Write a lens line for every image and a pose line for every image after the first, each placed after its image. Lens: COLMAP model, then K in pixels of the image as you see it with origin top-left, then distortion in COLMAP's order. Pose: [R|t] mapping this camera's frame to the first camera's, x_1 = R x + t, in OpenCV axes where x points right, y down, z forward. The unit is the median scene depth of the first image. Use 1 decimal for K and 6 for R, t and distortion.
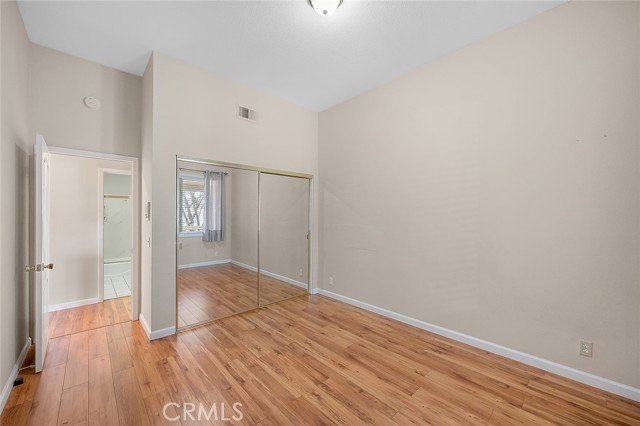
lens RADIAL K [[246.6, 0, 320.6], [0, 246.6, 211.1], [0, 0, 1]] dist [-0.000026, 0.000113]
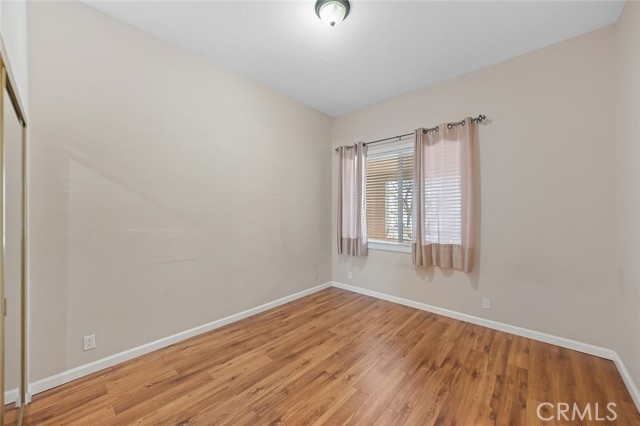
lens RADIAL K [[234.2, 0, 319.4], [0, 234.2, 214.9], [0, 0, 1]] dist [-0.001111, -0.000161]
pose [[-0.063483, -0.014933, 0.997871, -0.765470], [-0.016810, 0.999762, 0.013892, -0.003256], [-0.997841, -0.015893, -0.063719, 0.879907]]
